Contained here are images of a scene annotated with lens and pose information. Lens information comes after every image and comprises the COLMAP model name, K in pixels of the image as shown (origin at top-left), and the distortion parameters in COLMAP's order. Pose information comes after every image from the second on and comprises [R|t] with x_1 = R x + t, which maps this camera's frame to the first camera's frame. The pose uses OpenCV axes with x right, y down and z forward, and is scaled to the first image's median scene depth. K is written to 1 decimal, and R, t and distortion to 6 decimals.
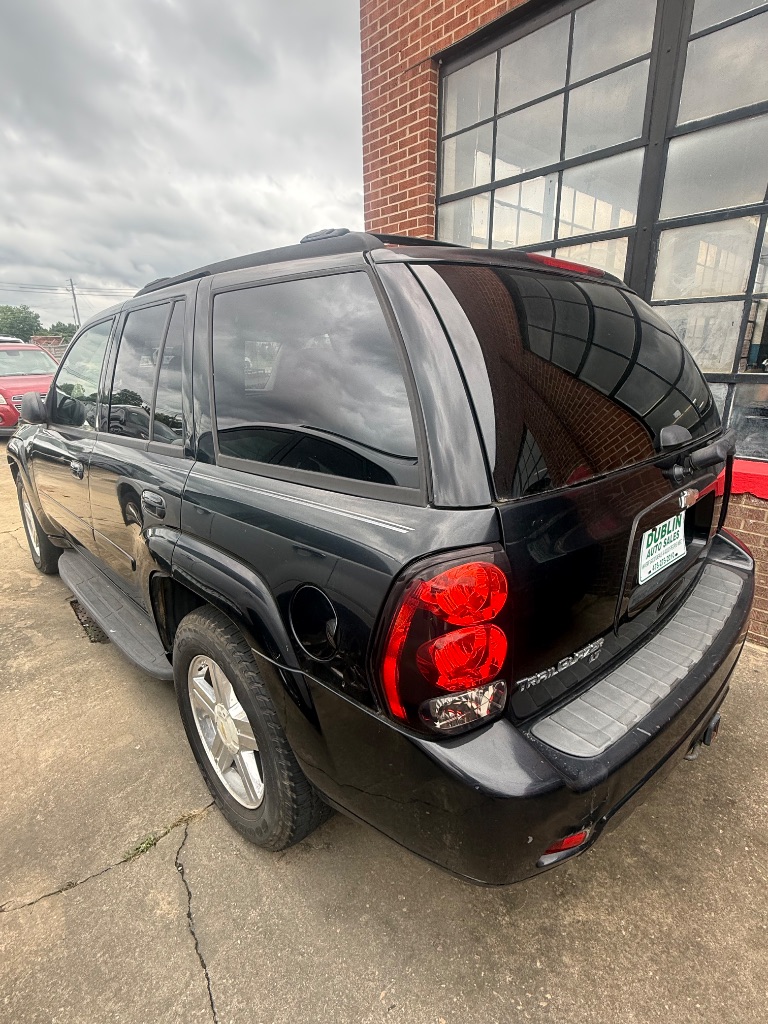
lens RADIAL K [[506.4, 0, 384.0], [0, 506.4, 509.7], [0, 0, 1]] dist [0.004700, -0.001077]
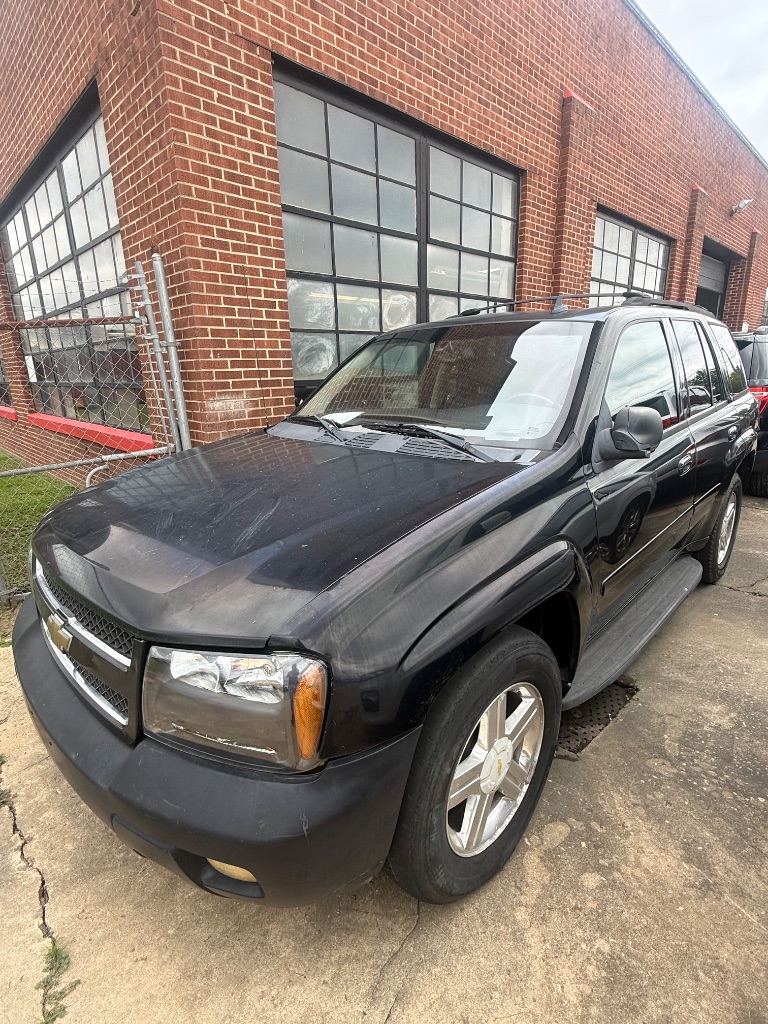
lens RADIAL K [[506.4, 0, 384.3], [0, 506.4, 511.9], [0, 0, 1]] dist [0.004700, -0.001077]
pose [[-0.047341, -0.270951, 0.961428, -1.081906], [0.316611, 0.908807, 0.271712, -0.315851], [-0.947373, 0.317262, 0.042763, 1.063715]]
